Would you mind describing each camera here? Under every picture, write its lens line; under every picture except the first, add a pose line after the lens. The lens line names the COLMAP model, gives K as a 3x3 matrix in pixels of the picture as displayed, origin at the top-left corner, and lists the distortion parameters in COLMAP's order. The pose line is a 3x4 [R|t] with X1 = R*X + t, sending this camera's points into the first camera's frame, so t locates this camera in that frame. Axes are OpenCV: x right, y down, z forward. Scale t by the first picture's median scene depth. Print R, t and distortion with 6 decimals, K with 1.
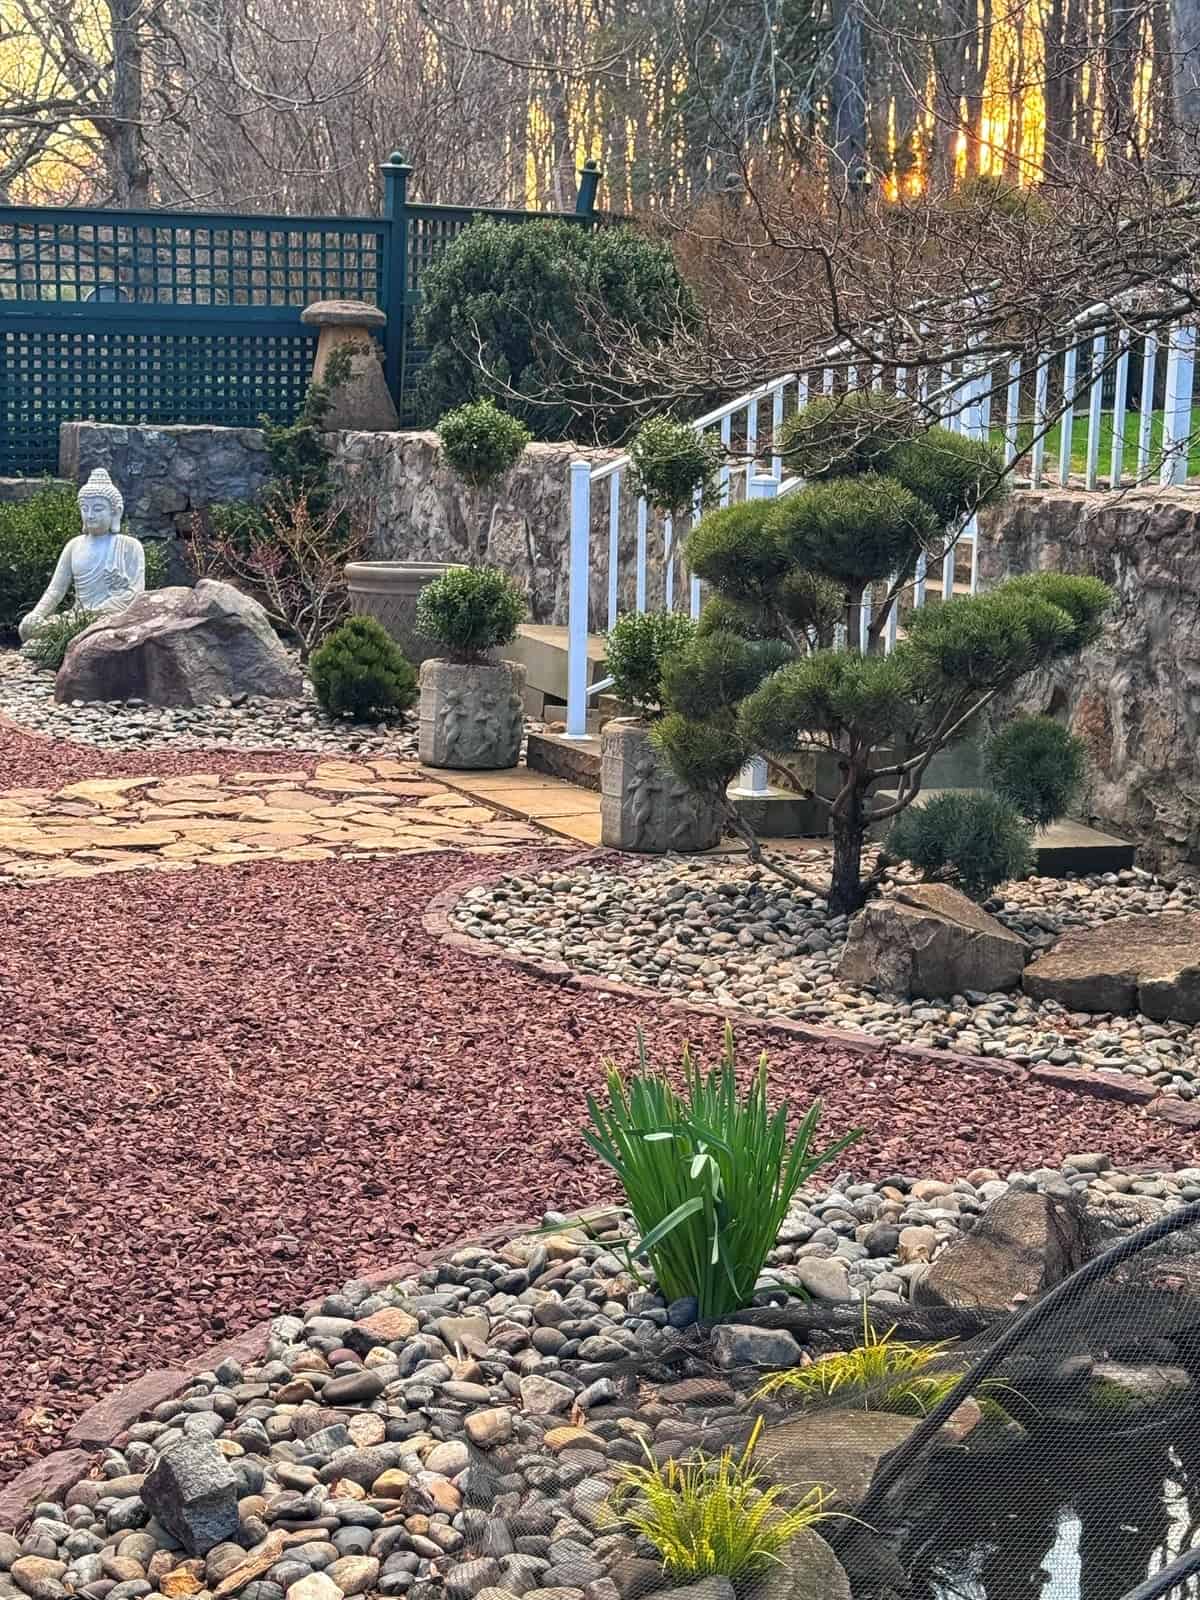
lens RADIAL K [[2868.3, 0, 608.5], [0, 2868.3, 808.0], [0, 0, 1]] dist [0.154704, 0.000000]
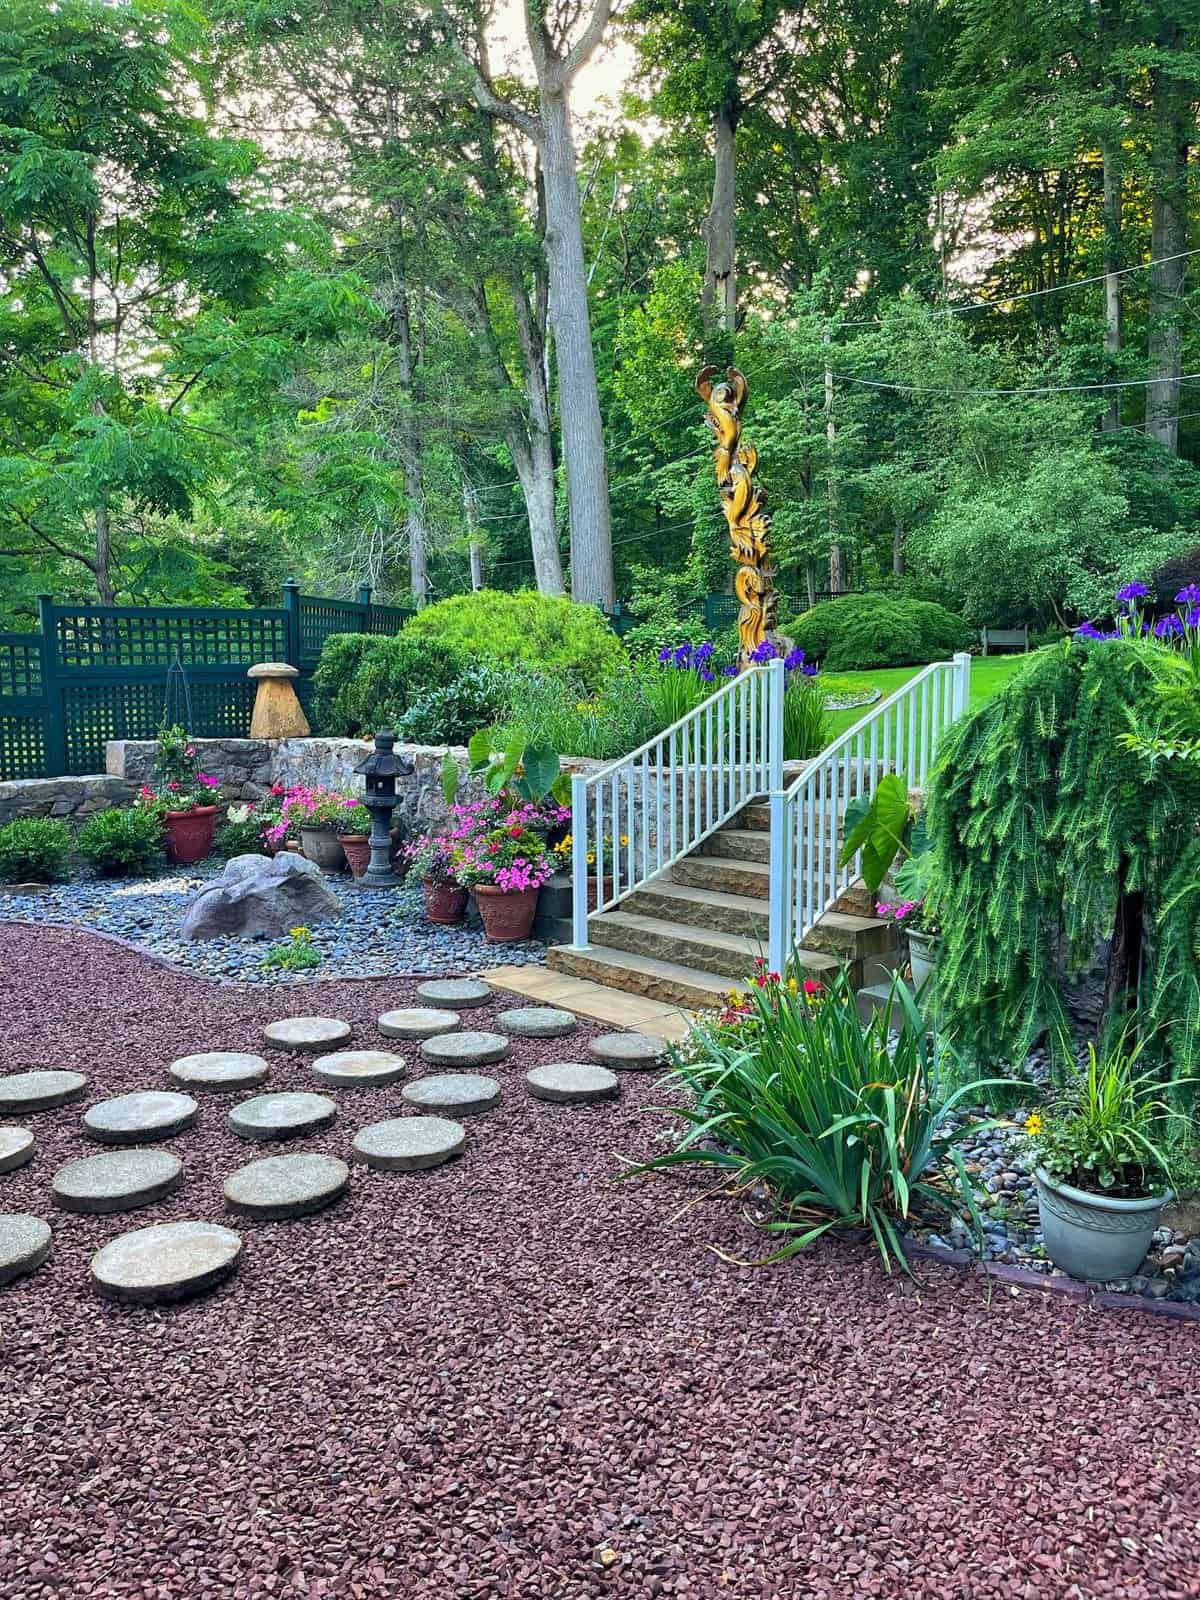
lens RADIAL K [[1221.0, 0, 609.5], [0, 1221.0, 807.3], [0, 0, 1]] dist [0.122570, 0.001097]
pose [[0.949459, -0.056992, 0.308675, -0.199150], [0.068929, 0.997231, -0.027897, -0.081977], [-0.306231, 0.047764, 0.950758, 0.357034]]
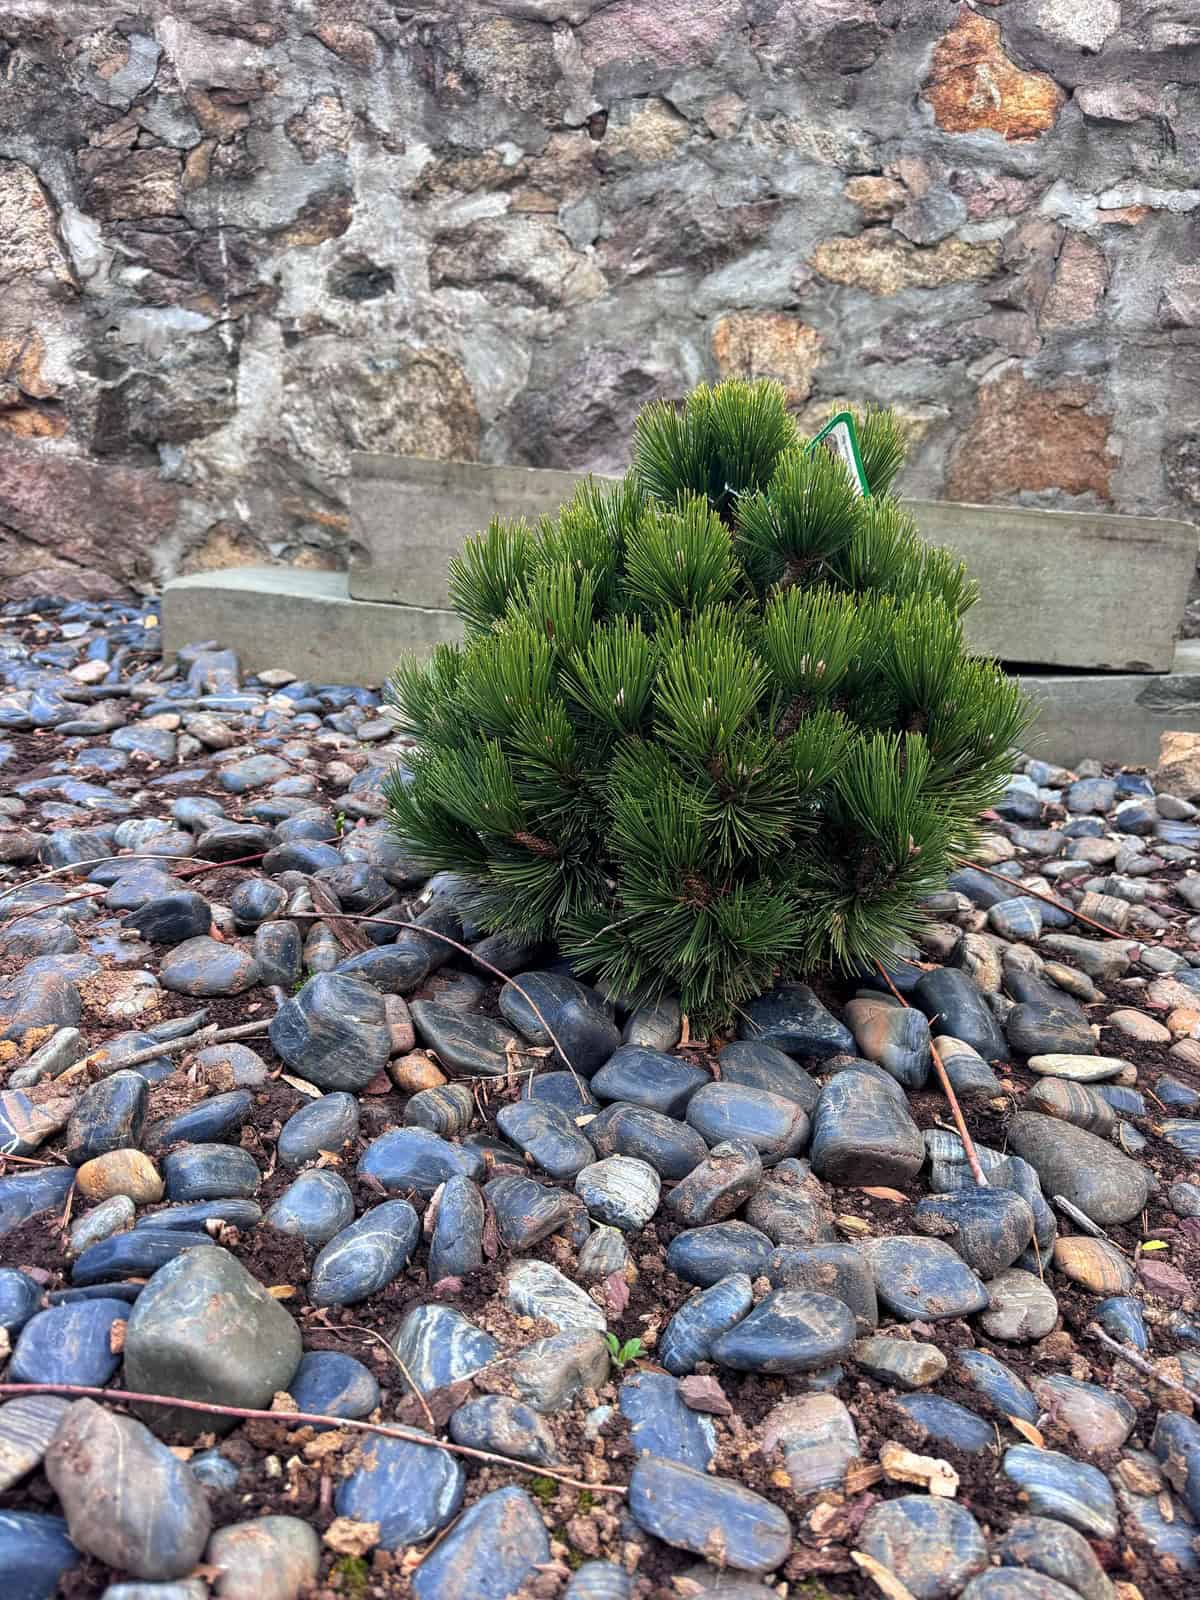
lens RADIAL K [[1224.6, 0, 595.7], [0, 1224.6, 806.4], [0, 0, 1]] dist [0.005098, -0.001206]
pose [[0.491386, -0.276901, 0.825751, -0.174334], [0.104400, 0.960004, 0.259794, -0.069172], [-0.864662, -0.041451, 0.500641, 1.051234]]
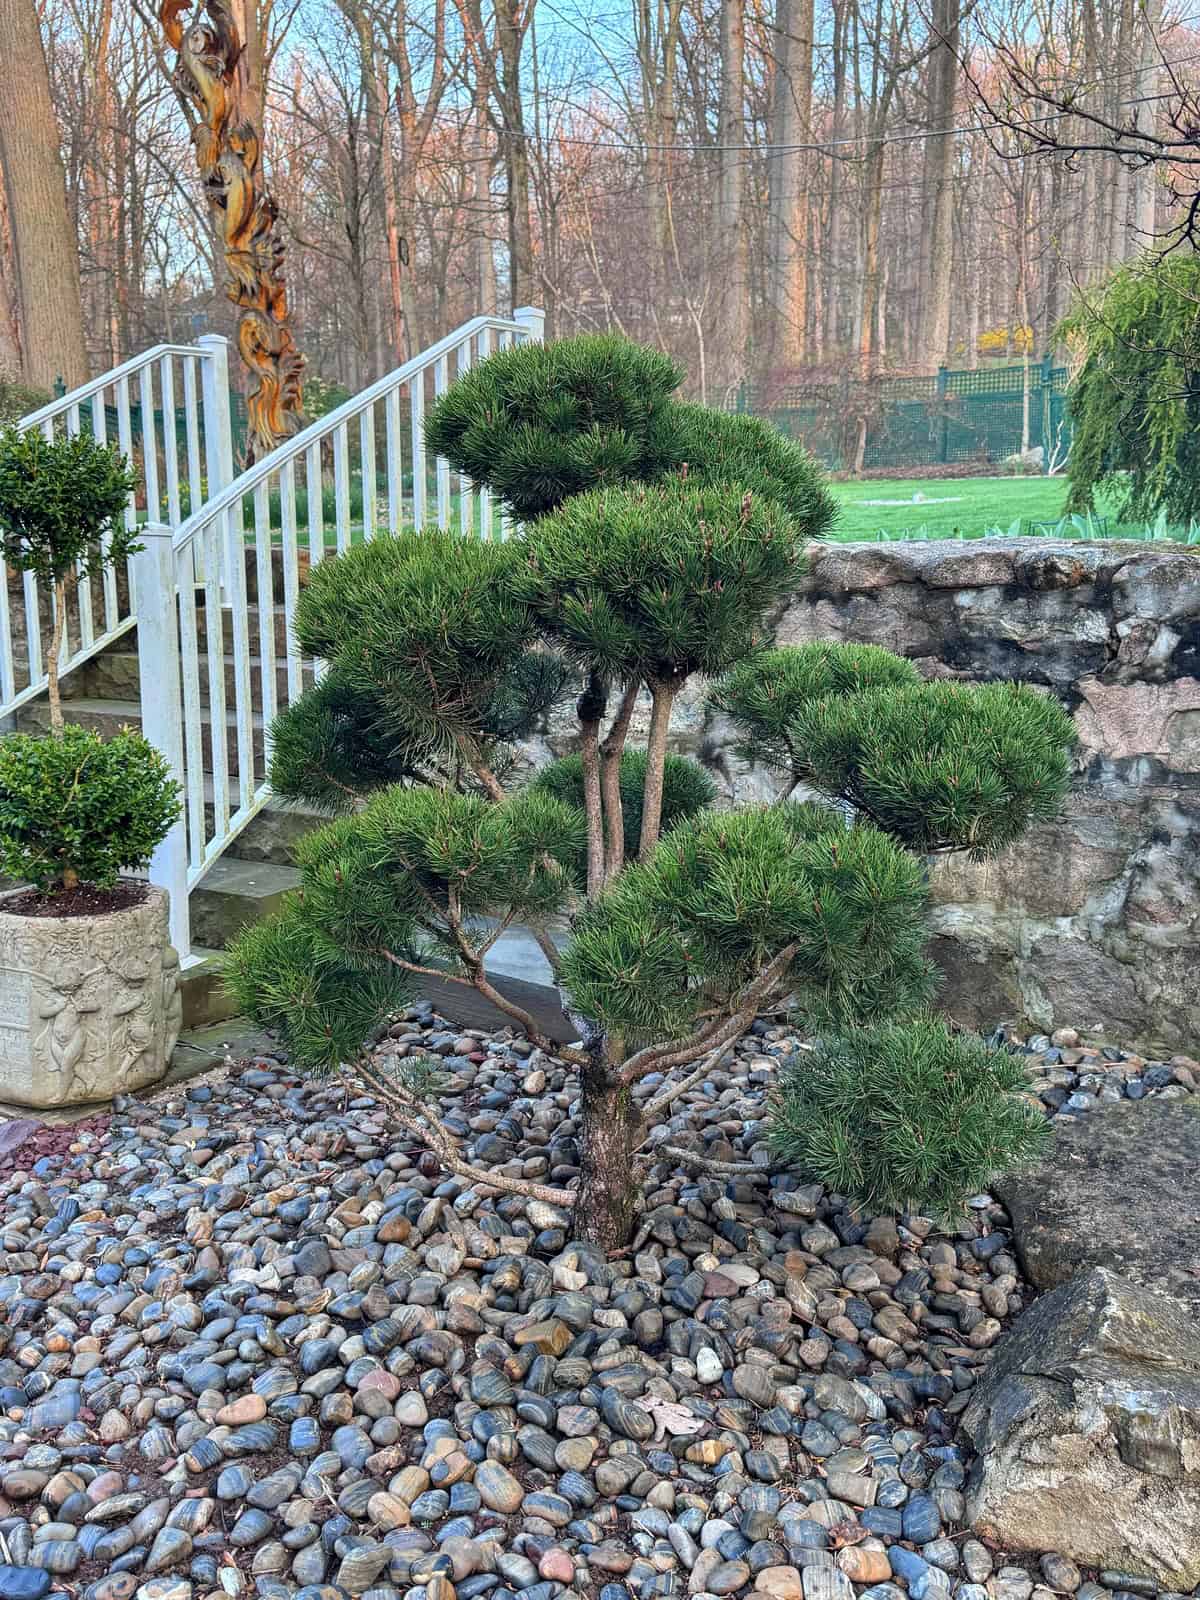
lens RADIAL K [[1479.7, 0, 608.6], [0, 1479.7, 804.3], [0, 0, 1]] dist [0.050865, 0.000000]
pose [[0.812783, -0.116224, 0.570856, -0.061643], [0.094114, 0.993222, 0.068216, -0.053064], [-0.574915, -0.001719, 0.818212, 0.551085]]
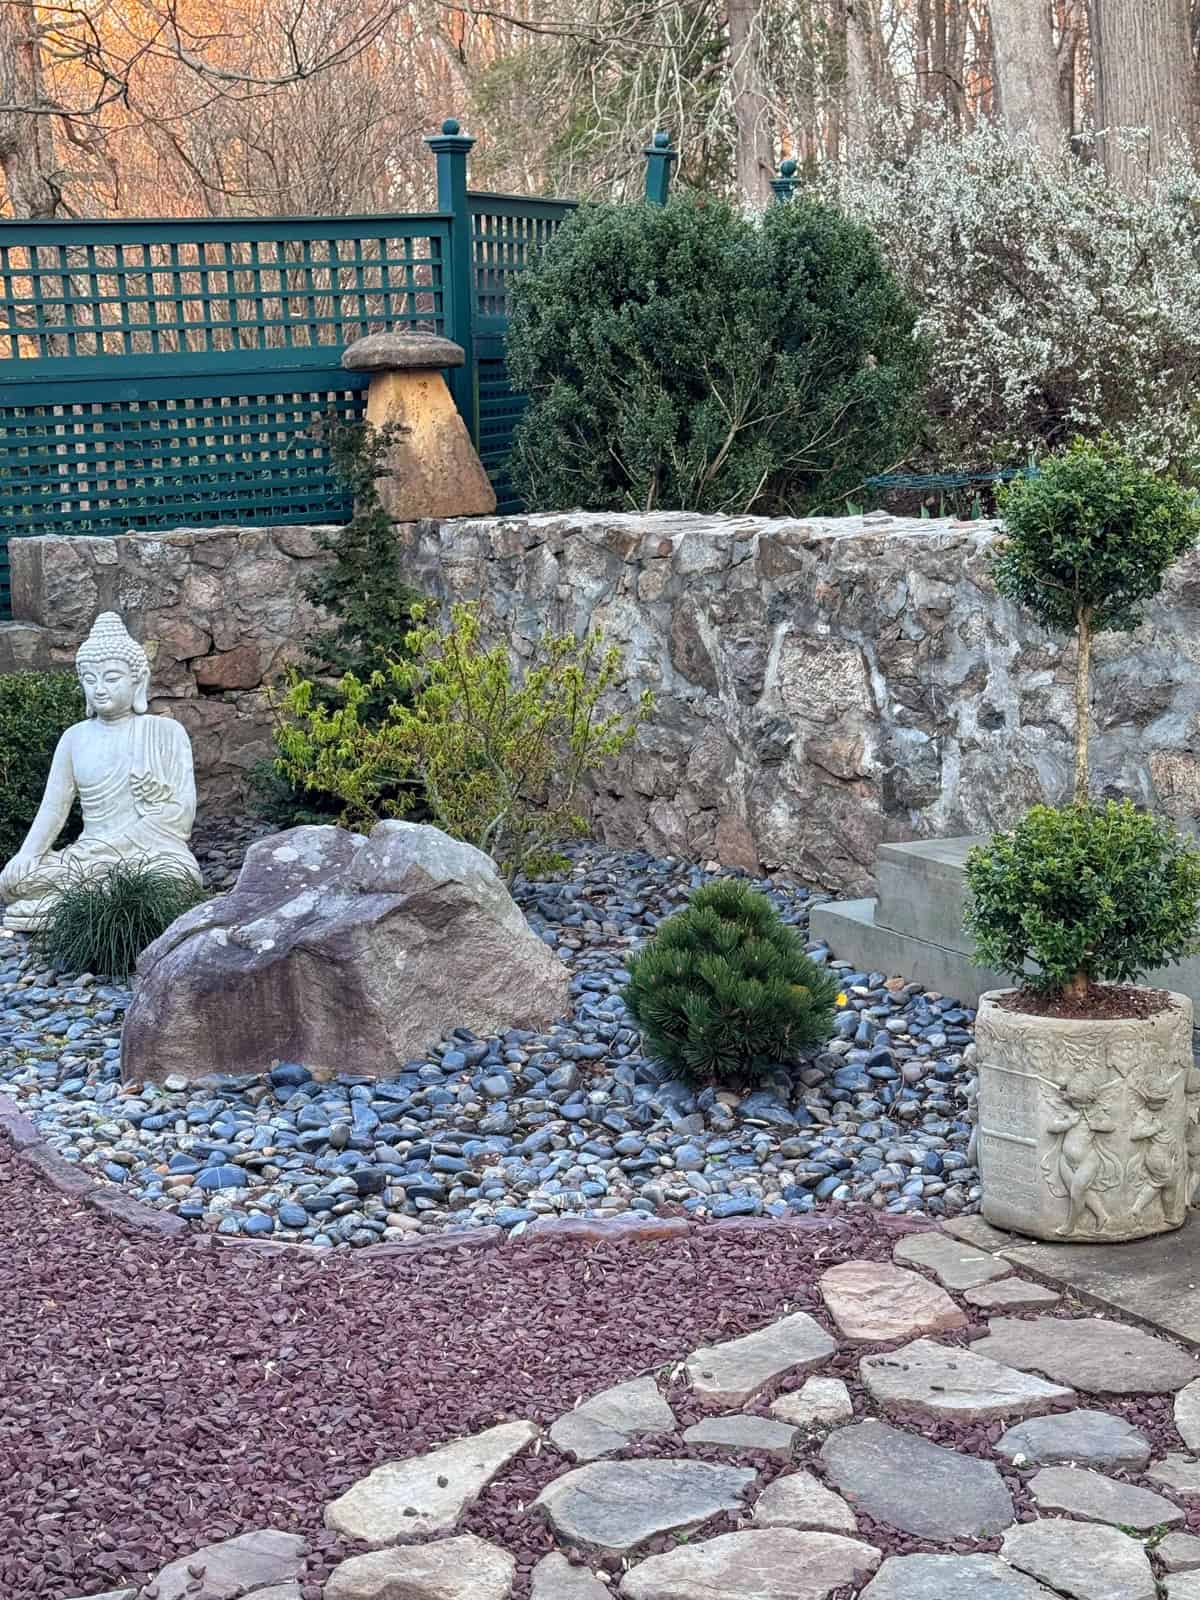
lens RADIAL K [[2427.1, 0, 601.4], [0, 2427.1, 789.0], [0, 0, 1]] dist [0.143512, 0.000000]
pose [[0.992301, -0.084037, 0.090978, -0.159789], [0.084464, 0.996426, -0.000839, -0.092205], [-0.090582, 0.008517, 0.995853, 0.614123]]
